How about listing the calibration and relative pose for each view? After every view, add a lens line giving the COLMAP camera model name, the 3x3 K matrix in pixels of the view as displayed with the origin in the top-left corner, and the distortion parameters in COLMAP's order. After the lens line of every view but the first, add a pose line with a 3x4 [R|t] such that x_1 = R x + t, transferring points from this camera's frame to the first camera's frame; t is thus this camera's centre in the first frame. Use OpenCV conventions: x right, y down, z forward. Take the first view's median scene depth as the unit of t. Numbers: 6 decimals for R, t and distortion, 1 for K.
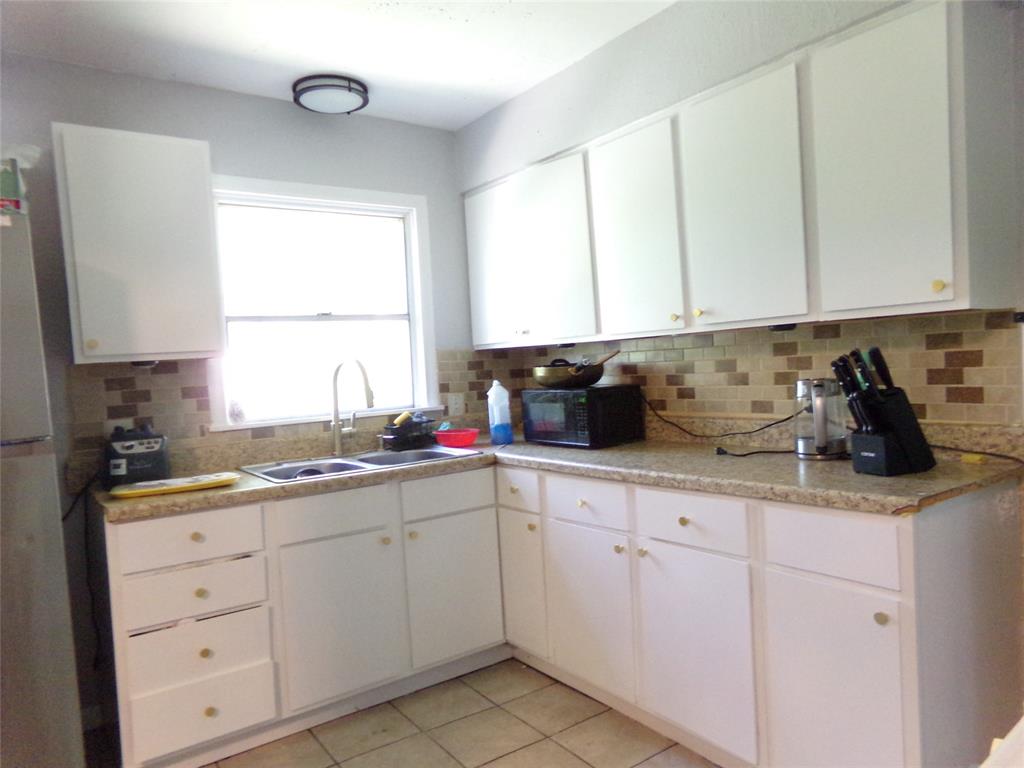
lens RADIAL K [[688.7, 0, 511.7], [0, 688.7, 382.7], [0, 0, 1]] dist [0.008795, 0.001966]
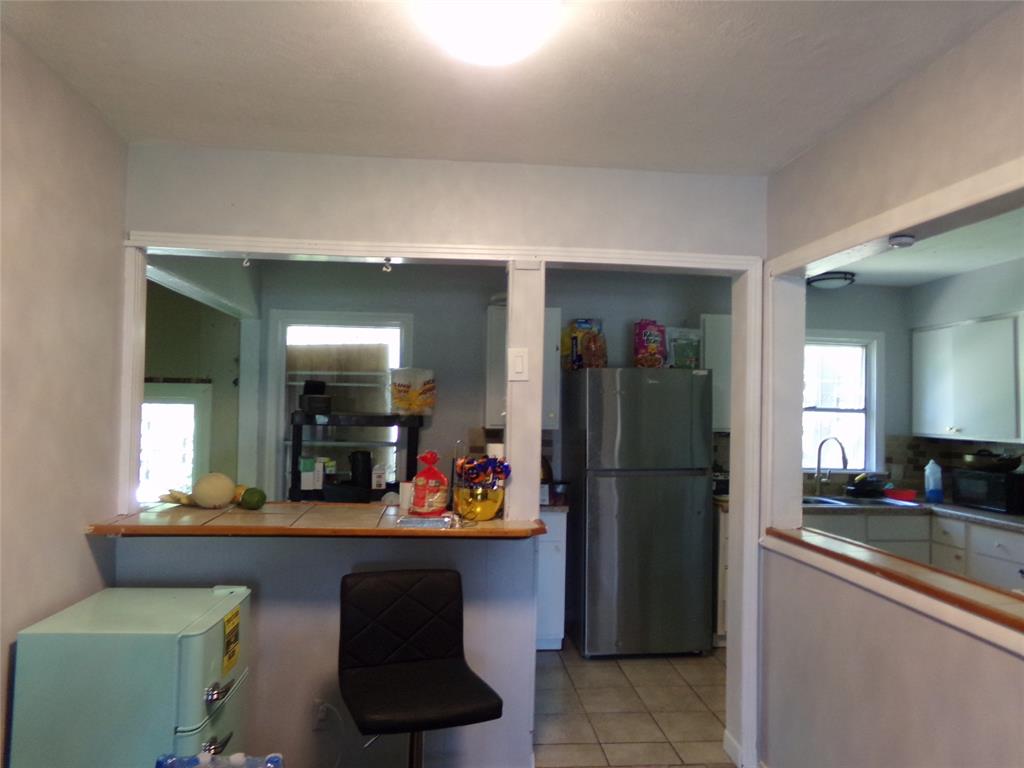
lens RADIAL K [[688.7, 0, 509.7], [0, 688.7, 389.8], [0, 0, 1]] dist [0.008795, 0.001966]
pose [[0.868138, 0.062878, -0.492324, -0.092252], [-0.086165, 0.995974, -0.024736, -0.039876], [0.488787, 0.063895, 0.870060, -0.793261]]
